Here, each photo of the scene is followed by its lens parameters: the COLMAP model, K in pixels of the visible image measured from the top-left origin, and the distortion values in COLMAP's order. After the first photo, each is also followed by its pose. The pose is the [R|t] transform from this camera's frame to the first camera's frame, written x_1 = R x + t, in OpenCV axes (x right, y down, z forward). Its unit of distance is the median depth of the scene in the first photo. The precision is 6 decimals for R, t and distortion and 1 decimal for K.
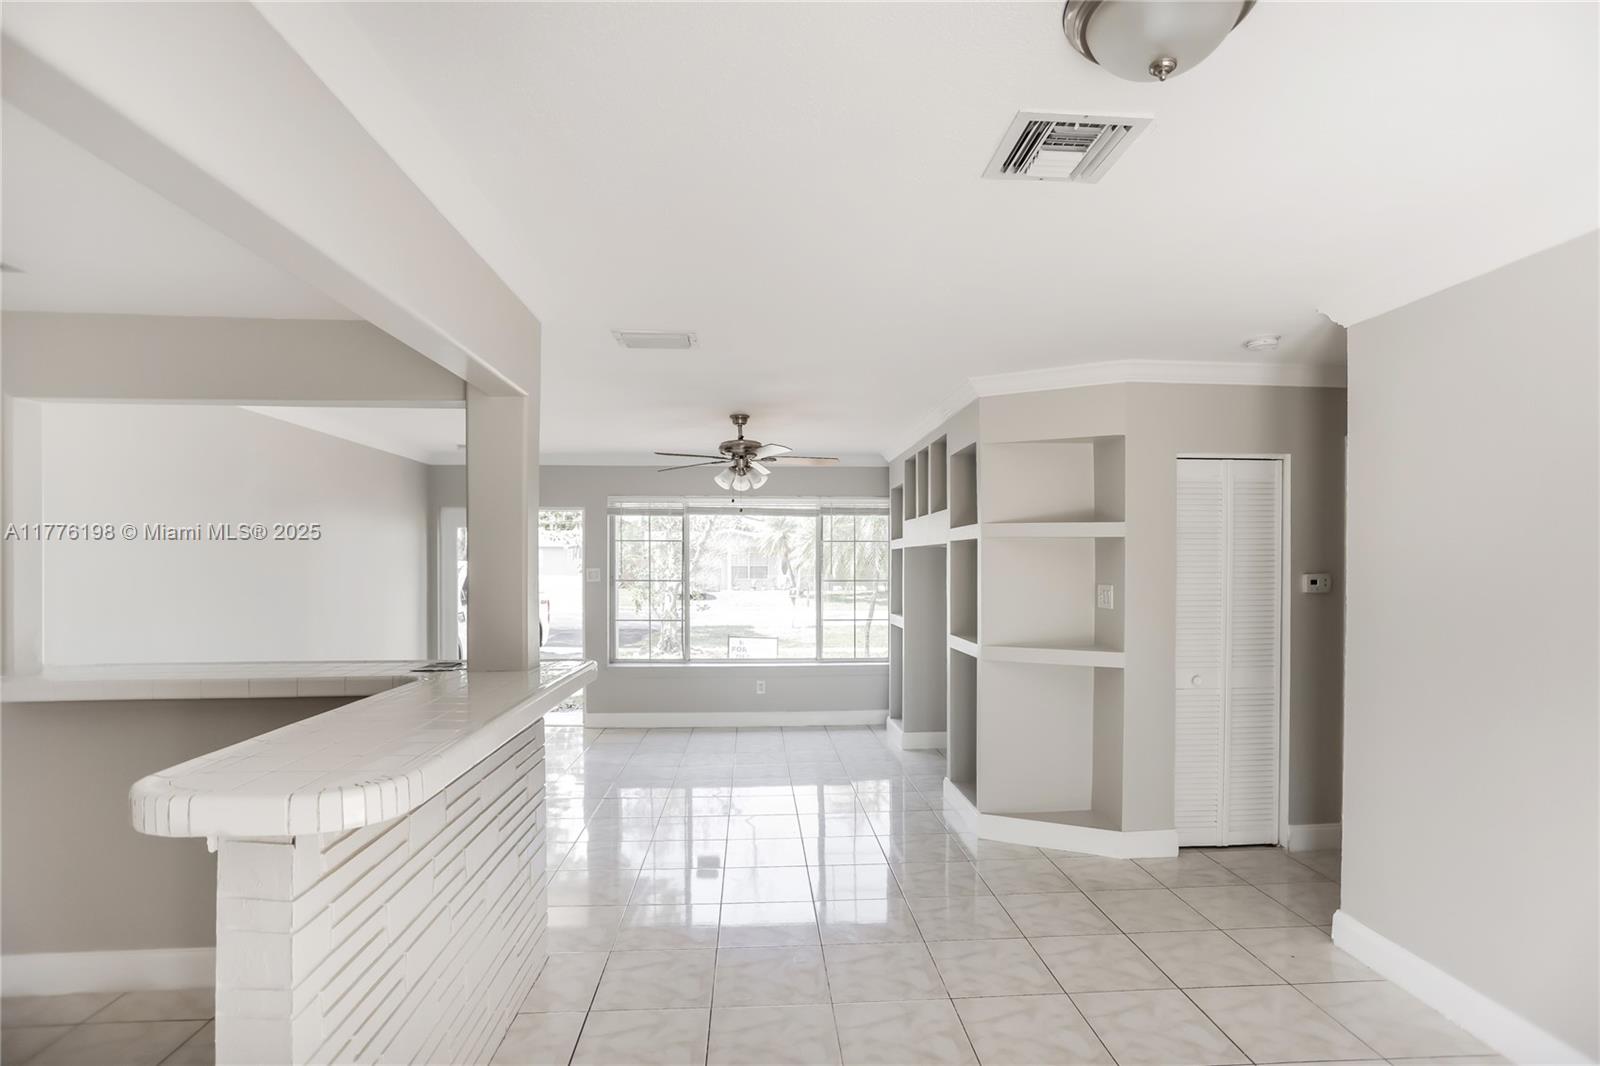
lens RADIAL K [[783.1, 0, 800.0], [0, 783.1, 533.0], [0, 0, 1]] dist [-0.029023, 0.000779]
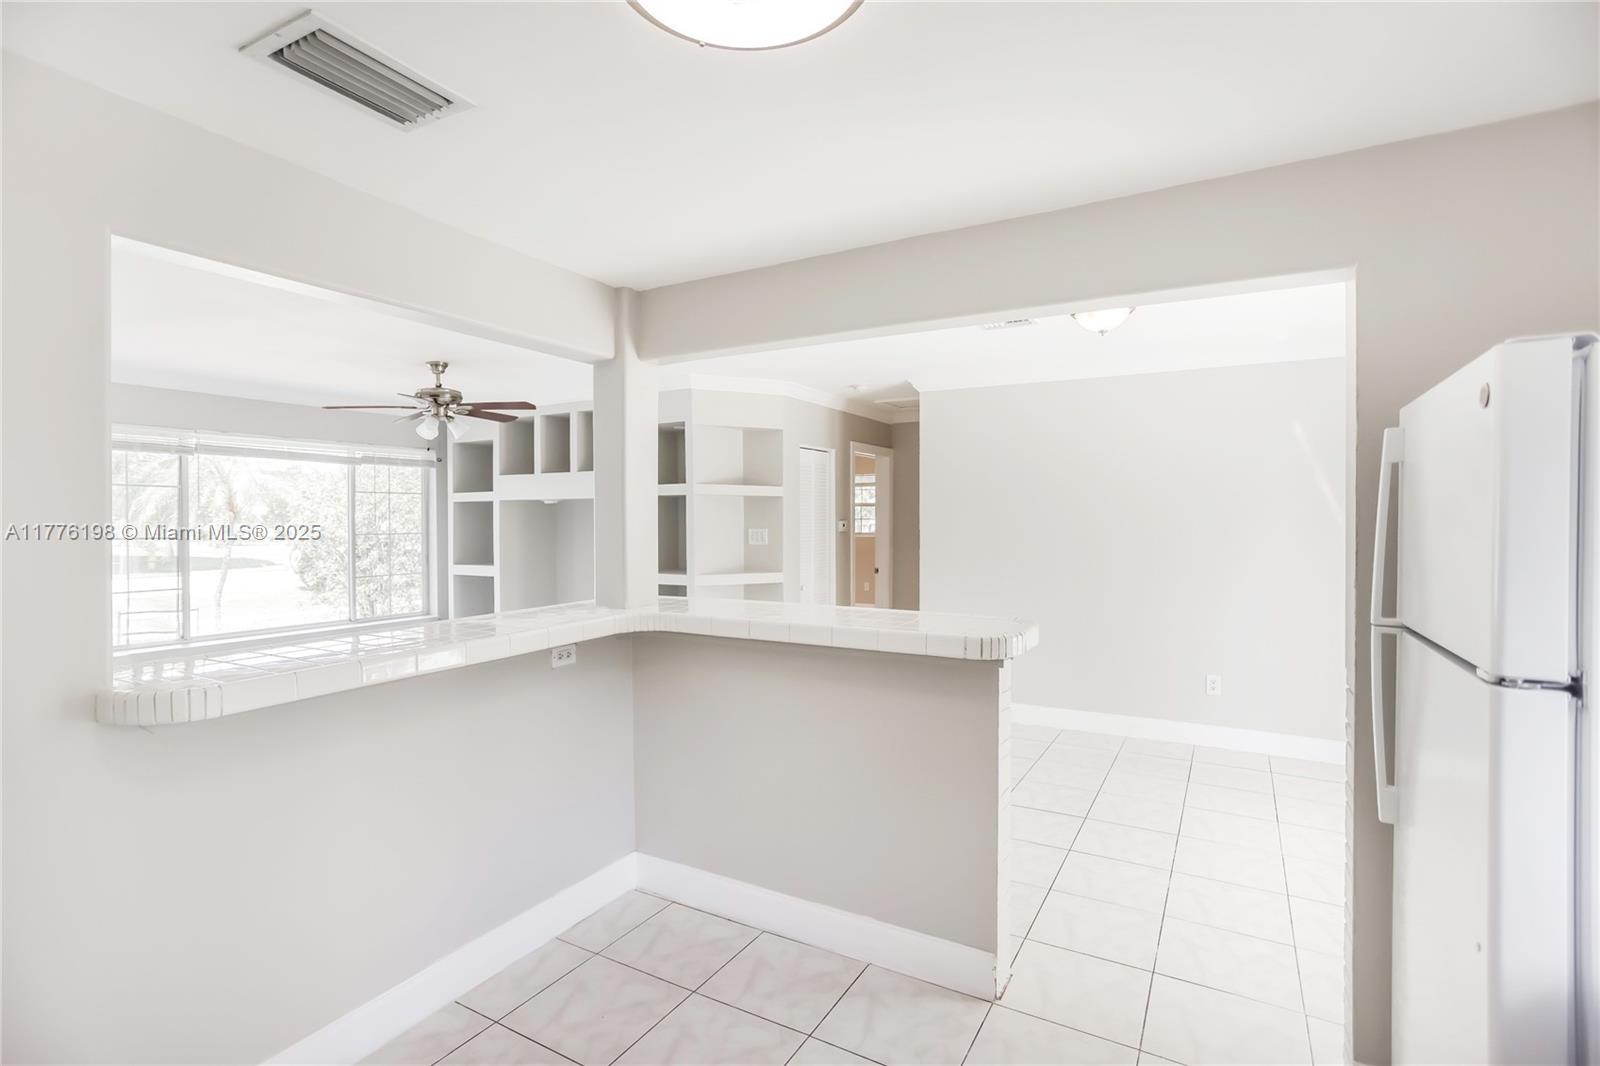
lens RADIAL K [[783.1, 0, 800.0], [0, 783.1, 533.0], [0, 0, 1]] dist [-0.029023, 0.000779]
pose [[0.563559, -0.027274, 0.825625, -0.621064], [-0.027842, 0.998260, 0.051981, -0.003470], [-0.825606, -0.052281, 0.561819, 0.084175]]
